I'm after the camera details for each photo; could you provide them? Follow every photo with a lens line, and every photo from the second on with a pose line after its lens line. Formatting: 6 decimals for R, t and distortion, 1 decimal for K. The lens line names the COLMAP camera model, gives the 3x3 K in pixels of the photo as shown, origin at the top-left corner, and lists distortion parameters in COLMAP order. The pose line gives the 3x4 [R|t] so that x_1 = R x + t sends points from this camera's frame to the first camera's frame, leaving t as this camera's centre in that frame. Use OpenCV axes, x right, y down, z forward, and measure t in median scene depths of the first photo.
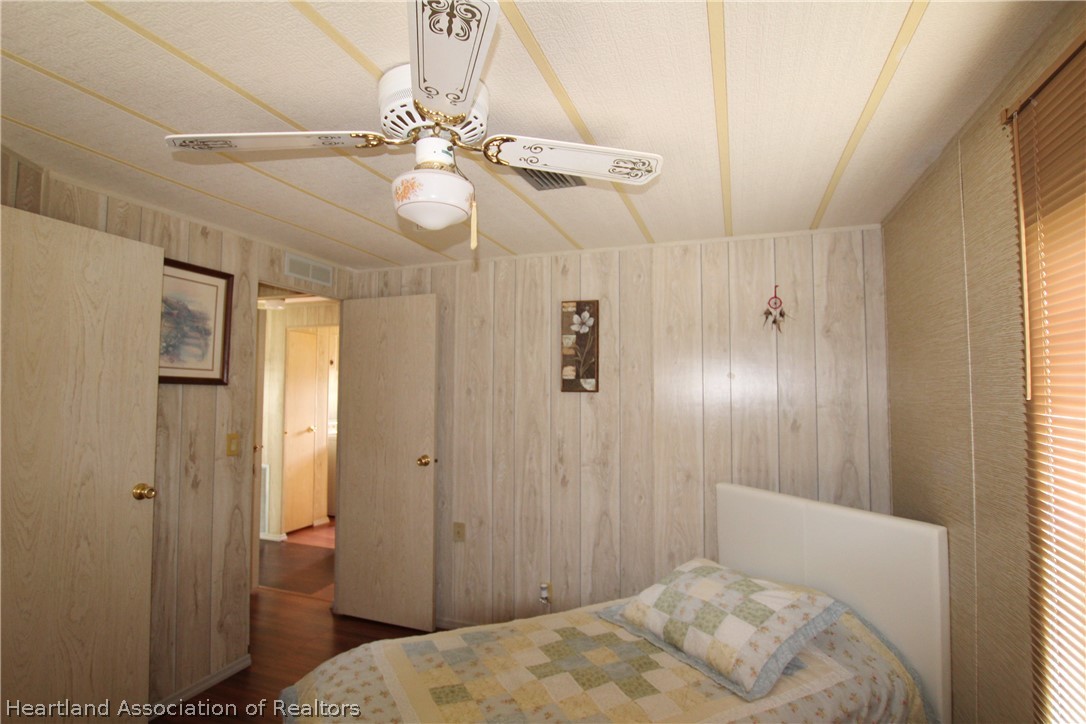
lens RADIAL K [[544.3, 0, 541.8], [0, 544.3, 365.7], [0, 0, 1]] dist [-0.031114, 0.004522]
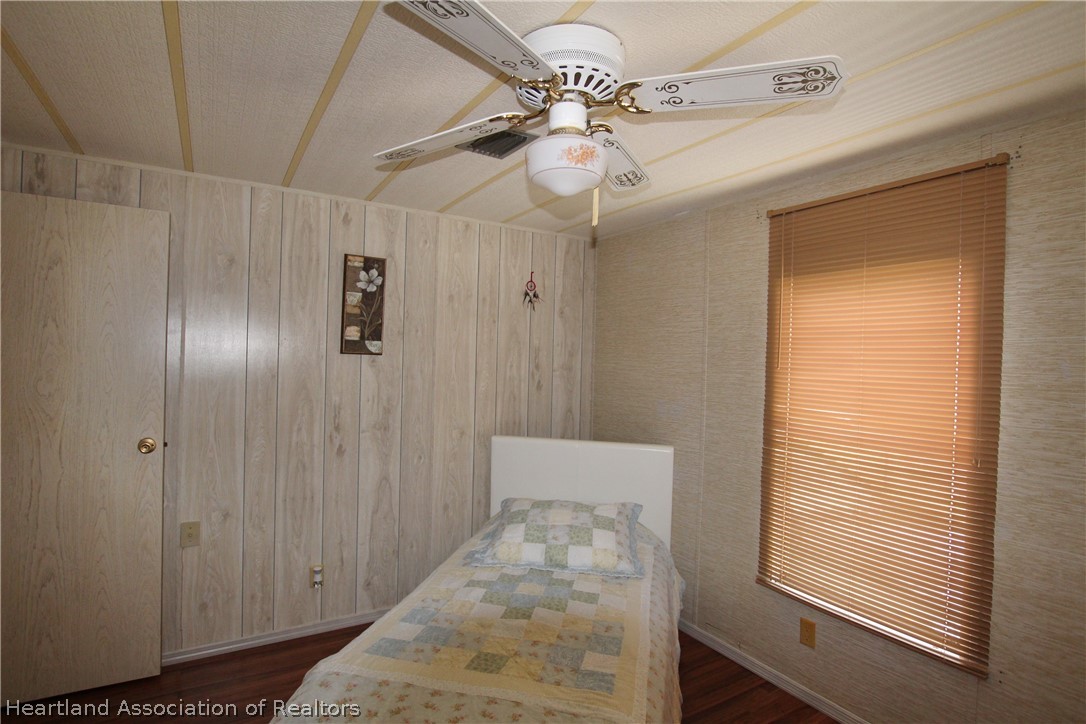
lens RADIAL K [[544.3, 0, 543.2], [0, 544.3, 360.6], [0, 0, 1]] dist [-0.031114, 0.004522]
pose [[0.627143, 0.011710, 0.778816, -0.465917], [-0.062765, 0.997395, 0.035545, 0.006446], [-0.776371, -0.071175, 0.626244, 0.176405]]
